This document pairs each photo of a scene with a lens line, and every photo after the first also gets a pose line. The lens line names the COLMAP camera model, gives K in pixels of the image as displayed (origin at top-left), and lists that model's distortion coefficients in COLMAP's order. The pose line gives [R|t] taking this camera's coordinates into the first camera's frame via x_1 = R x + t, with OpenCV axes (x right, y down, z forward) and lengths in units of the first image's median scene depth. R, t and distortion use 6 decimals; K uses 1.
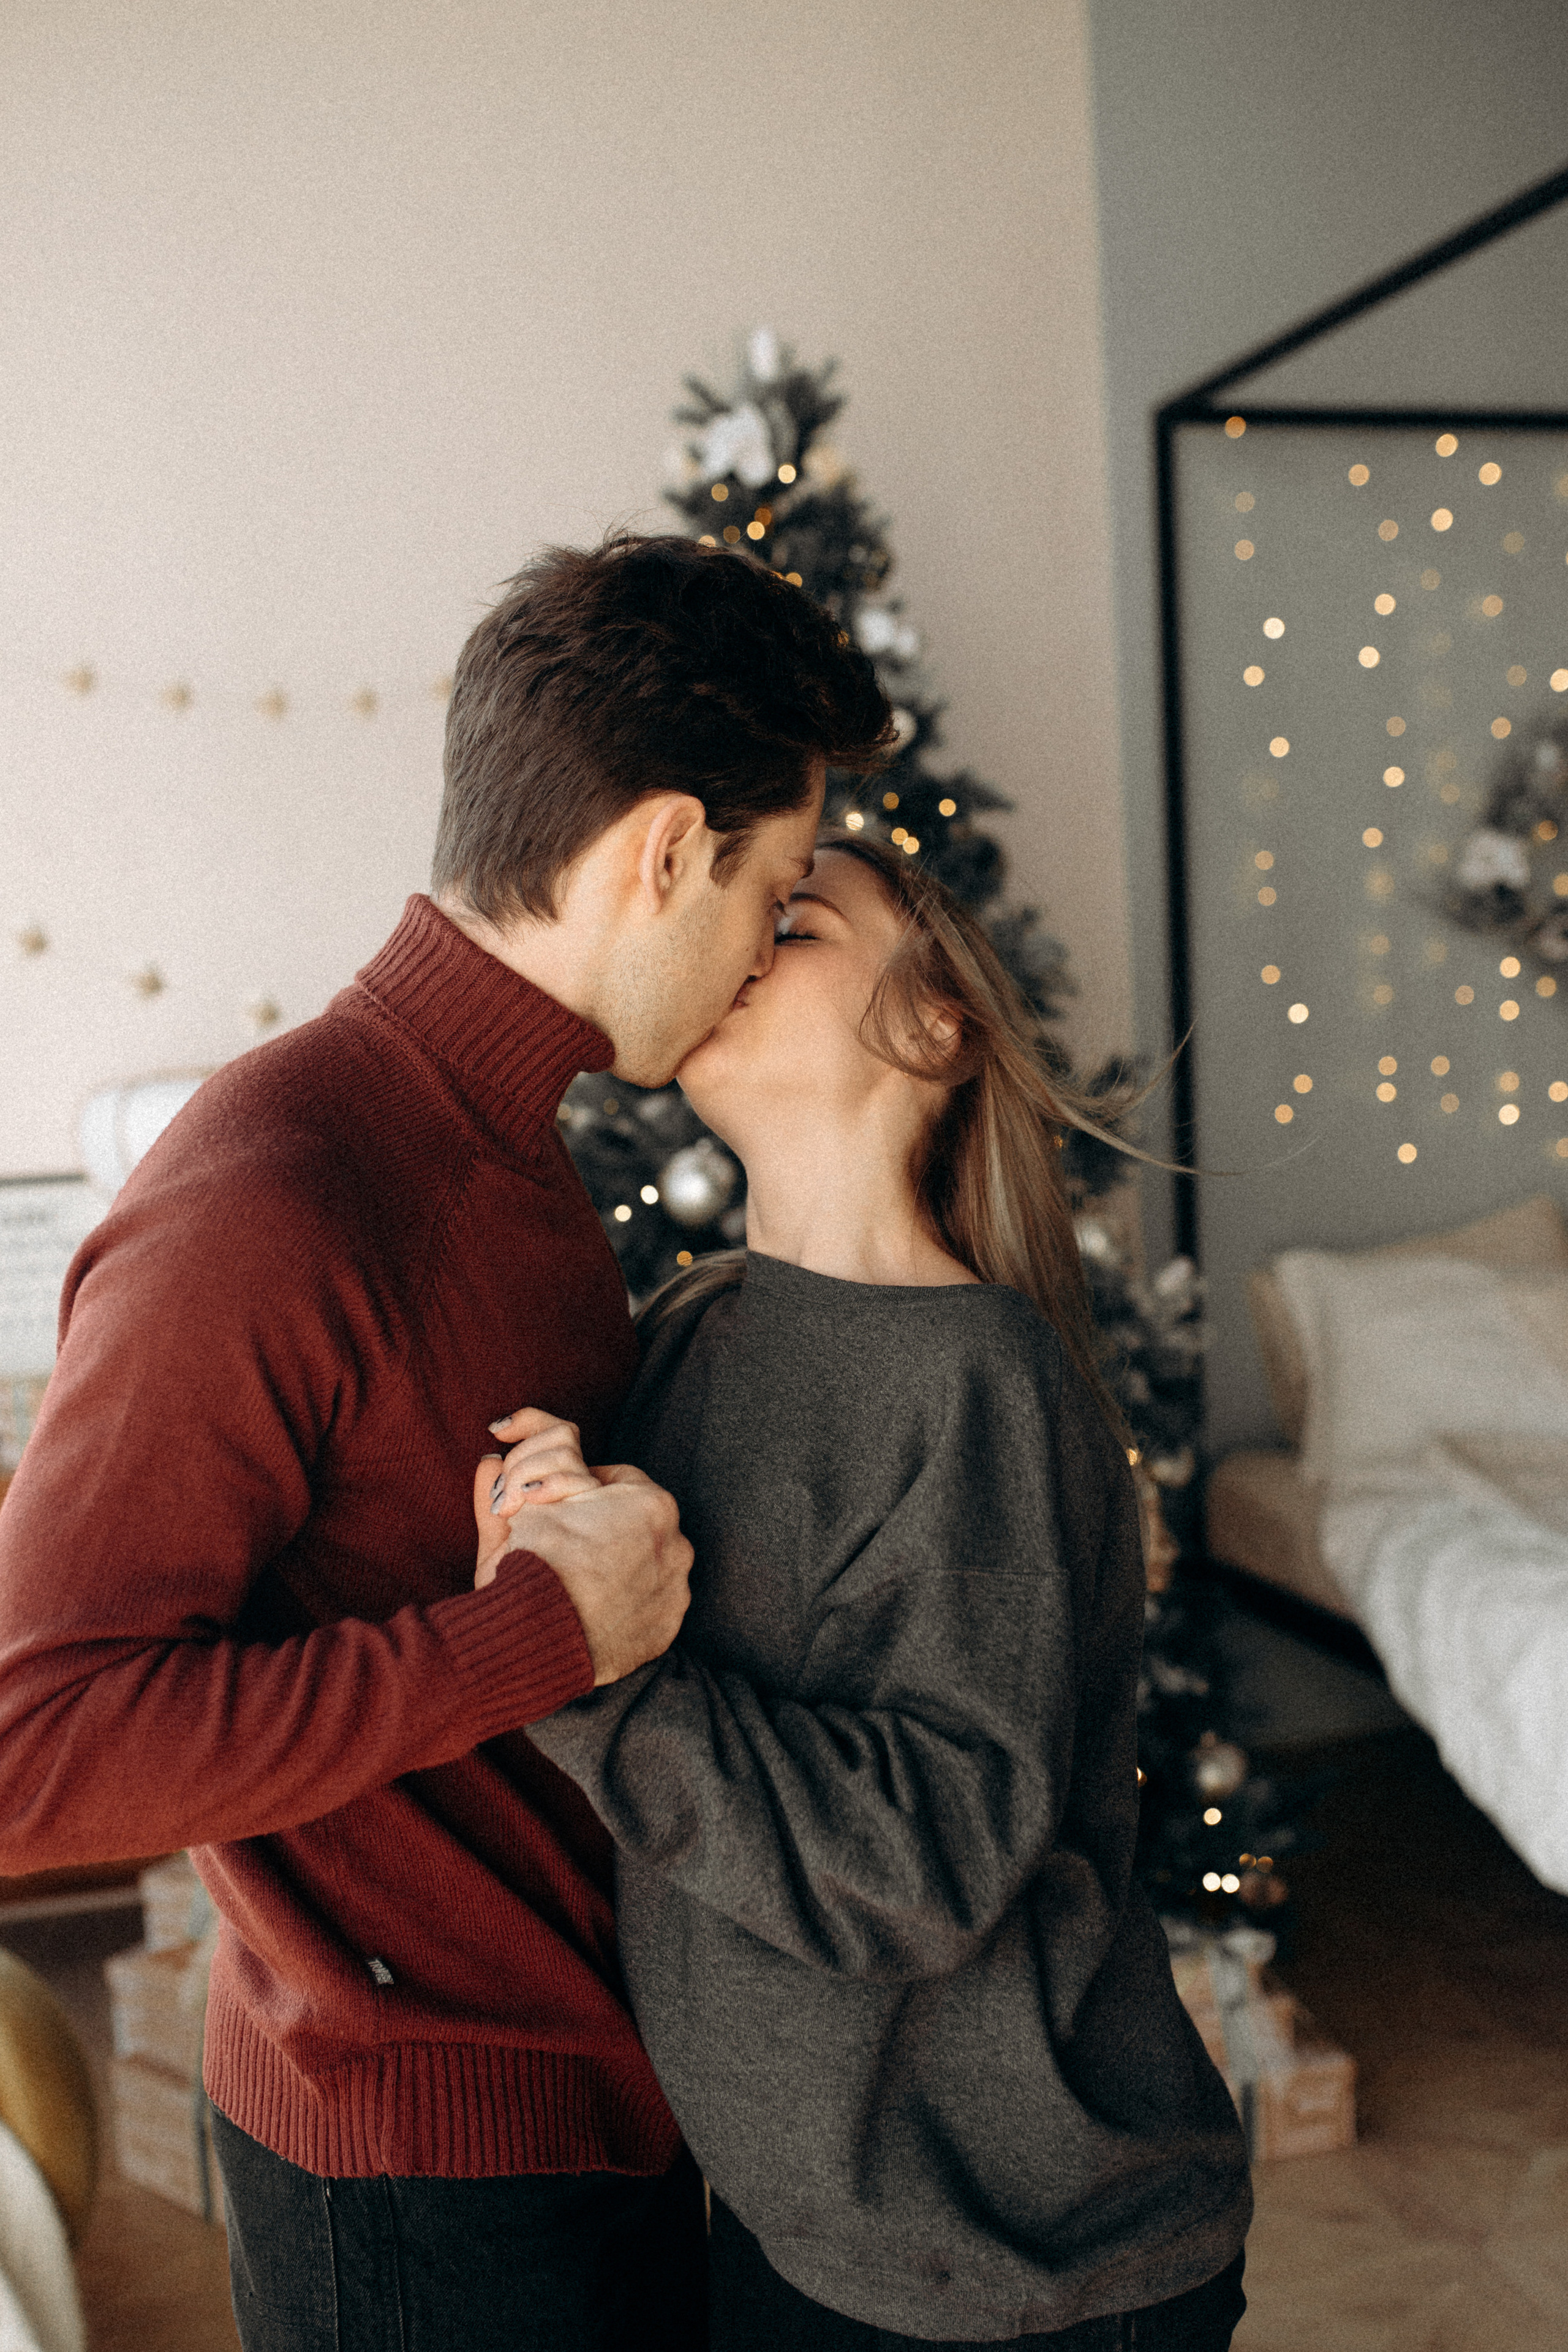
lens RADIAL K [[2322.7, 0, 844.7], [0, 2322.7, 1180.8], [0, 0, 1]] dist [-0.011825, 0.006461]
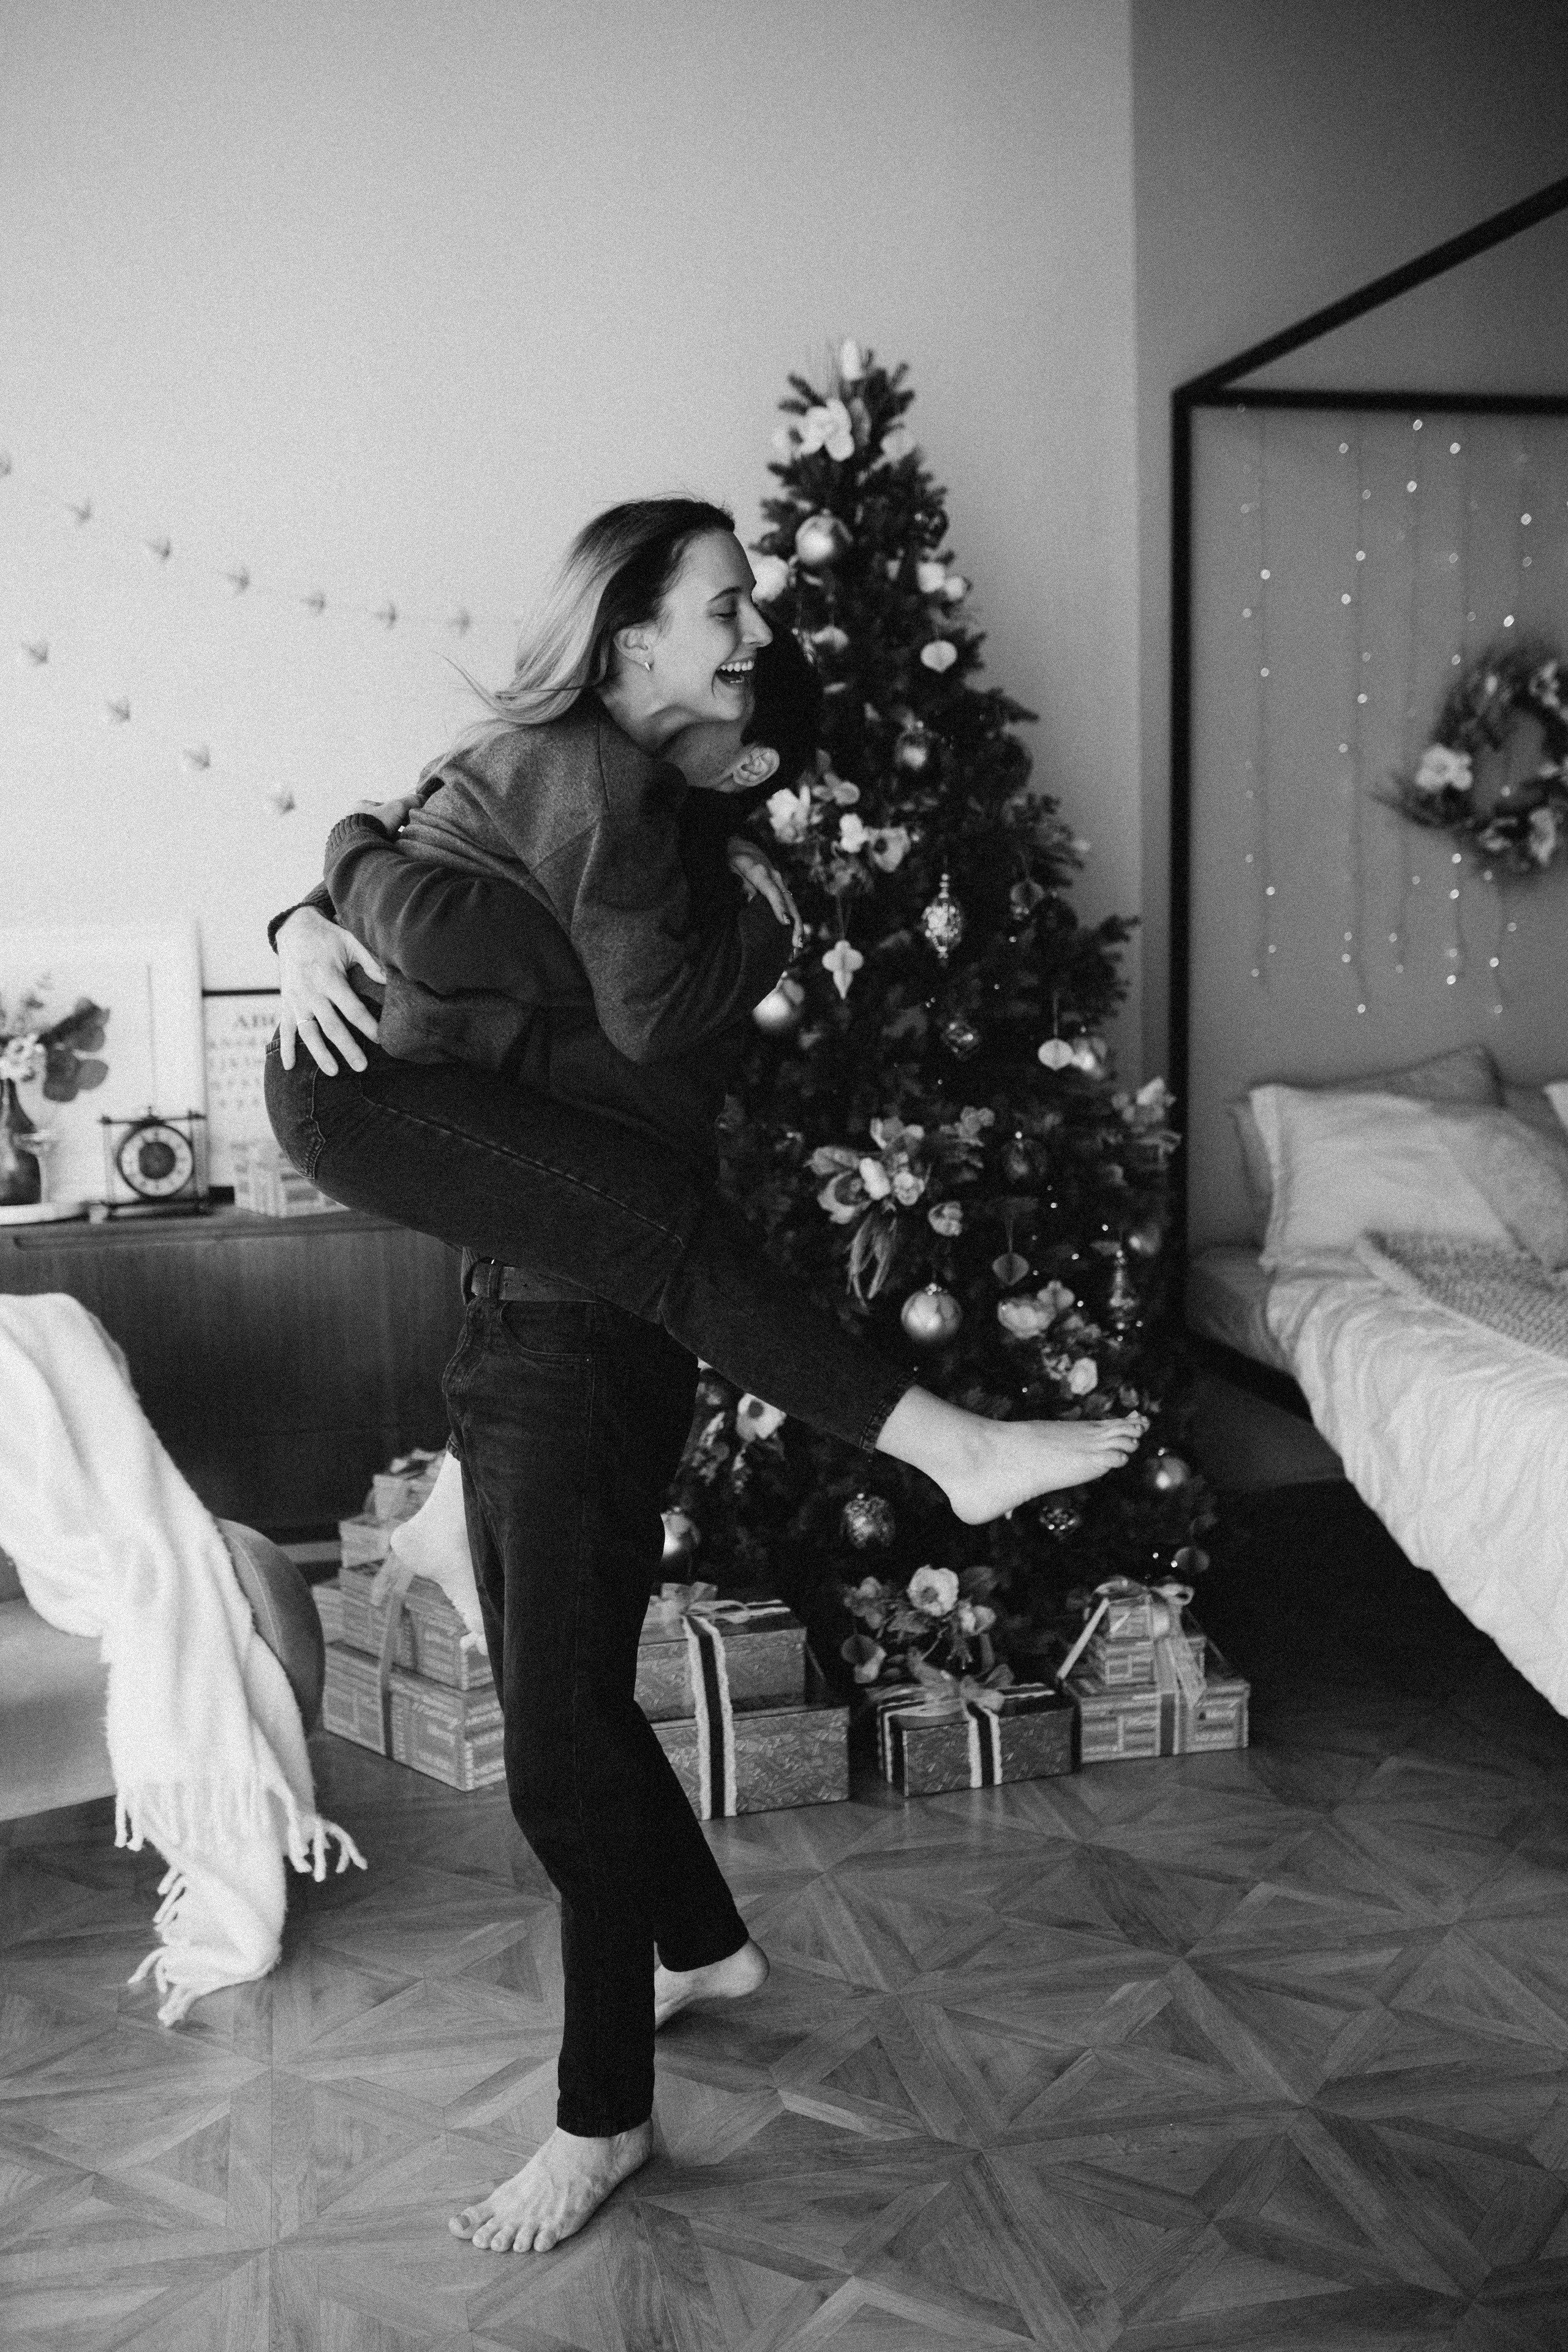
lens RADIAL K [[2432.2, 0, 784.0], [0, 2432.2, 1176.0], [0, 0, 1]] dist [-0.000172, 0.003153]
pose [[0.996370, 0.035852, -0.077214, 0.047105], [-0.033384, 0.998897, 0.033021, 0.050473], [0.078313, -0.030323, 0.996468, -0.346759]]
